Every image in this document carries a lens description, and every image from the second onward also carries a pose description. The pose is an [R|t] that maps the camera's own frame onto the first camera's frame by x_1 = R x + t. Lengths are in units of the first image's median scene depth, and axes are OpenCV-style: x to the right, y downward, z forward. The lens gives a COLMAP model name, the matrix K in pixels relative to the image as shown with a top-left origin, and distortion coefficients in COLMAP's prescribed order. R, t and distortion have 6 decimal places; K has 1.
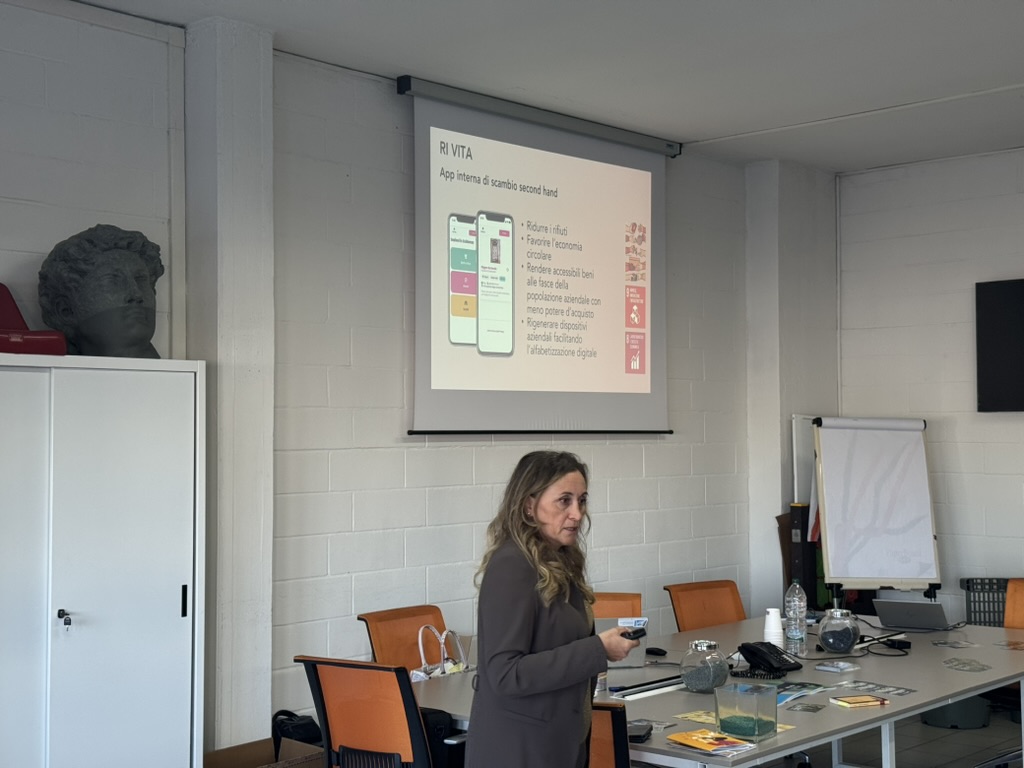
lens RADIAL K [[1437.1, 0, 496.7], [0, 1437.1, 390.0], [0, 0, 1]] dist [0.128001, 0.000000]
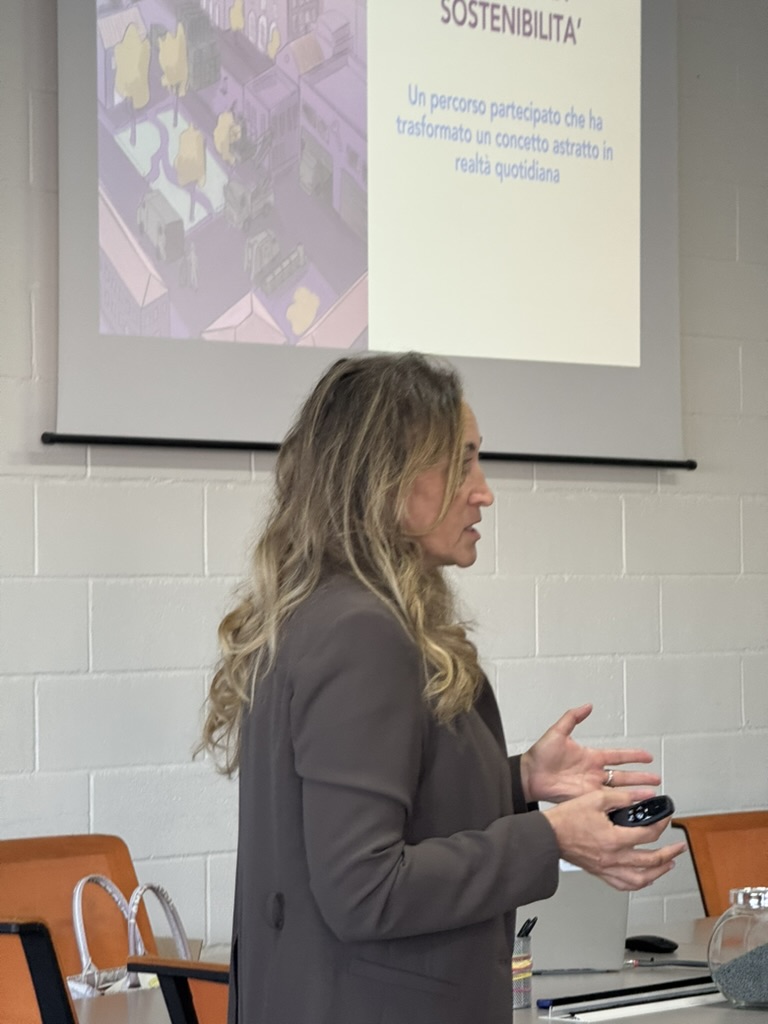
lens RADIAL K [[3673.9, 0, 411.6], [0, 3673.9, 531.7], [0, 0, 1]] dist [0.282067, 0.000000]
pose [[0.999084, -0.001146, 0.042776, -0.002868], [0.000646, 0.999932, 0.011687, 0.051444], [-0.042787, -0.011648, 0.999016, -0.046176]]
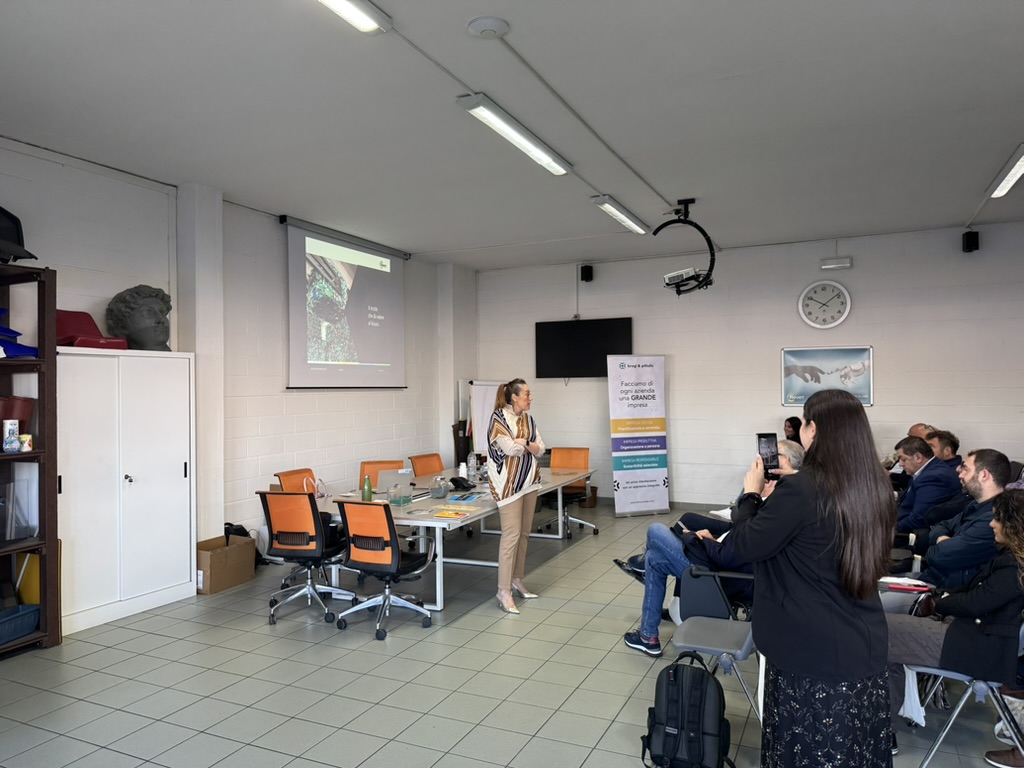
lens RADIAL K [[720.5, 0, 513.5], [0, 720.5, 385.0], [0, 0, 1]] dist [0.109564, -0.018548]
pose [[0.951109, -0.003184, 0.308838, -0.087613], [-0.004255, 0.999717, 0.023411, -0.000956], [-0.308825, -0.023581, 0.950827, -0.119530]]
